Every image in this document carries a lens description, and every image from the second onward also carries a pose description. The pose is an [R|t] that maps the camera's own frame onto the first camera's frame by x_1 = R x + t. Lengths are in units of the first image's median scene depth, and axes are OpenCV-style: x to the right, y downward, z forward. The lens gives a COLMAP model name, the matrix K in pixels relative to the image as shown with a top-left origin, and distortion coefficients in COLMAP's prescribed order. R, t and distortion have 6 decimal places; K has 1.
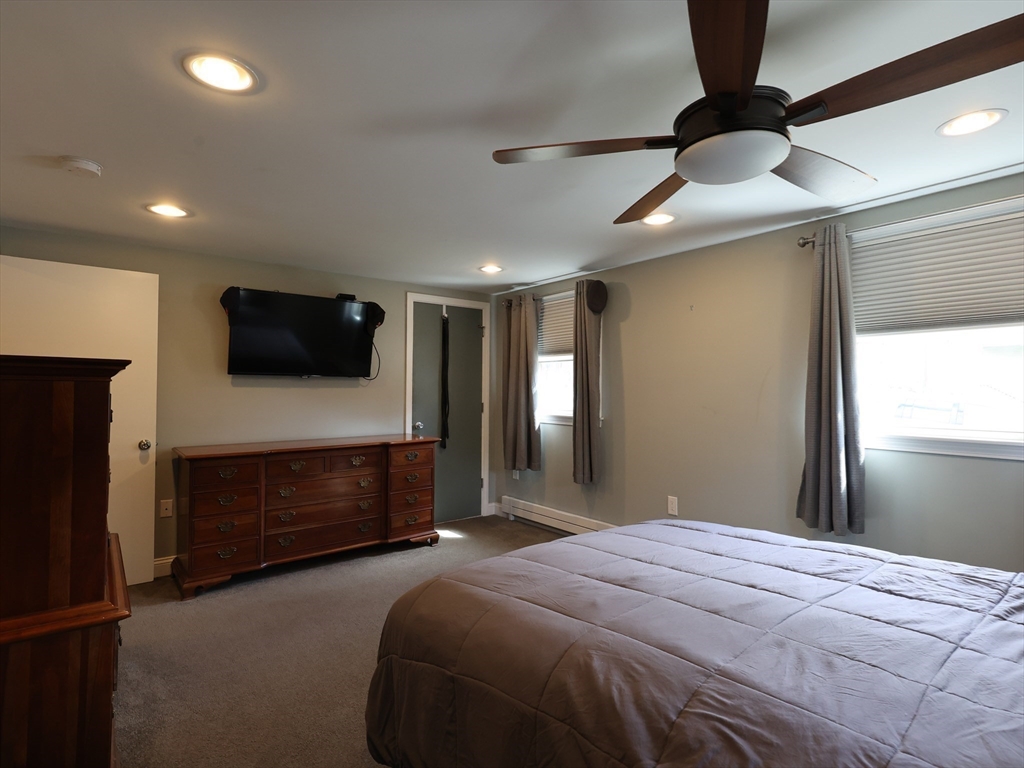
lens RADIAL K [[525.0, 0, 507.5], [0, 525.0, 385.4], [0, 0, 1]] dist [-0.002136, 0.000809]
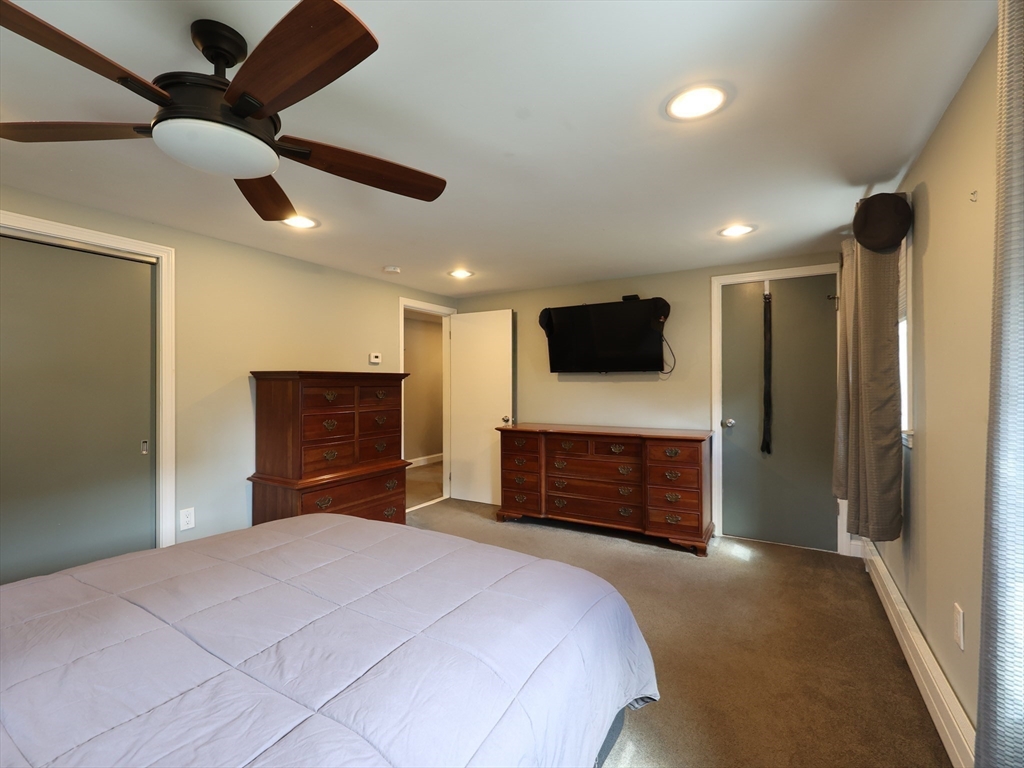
lens RADIAL K [[459.6, 0, 492.9], [0, 459.6, 379.1], [0, 0, 1]] dist [-0.001739, -0.000111]
pose [[0.337199, -0.011240, -0.941366, 0.507906], [0.016441, 0.999847, -0.006048, 0.000450], [0.941290, -0.013438, 0.337332, 0.420766]]
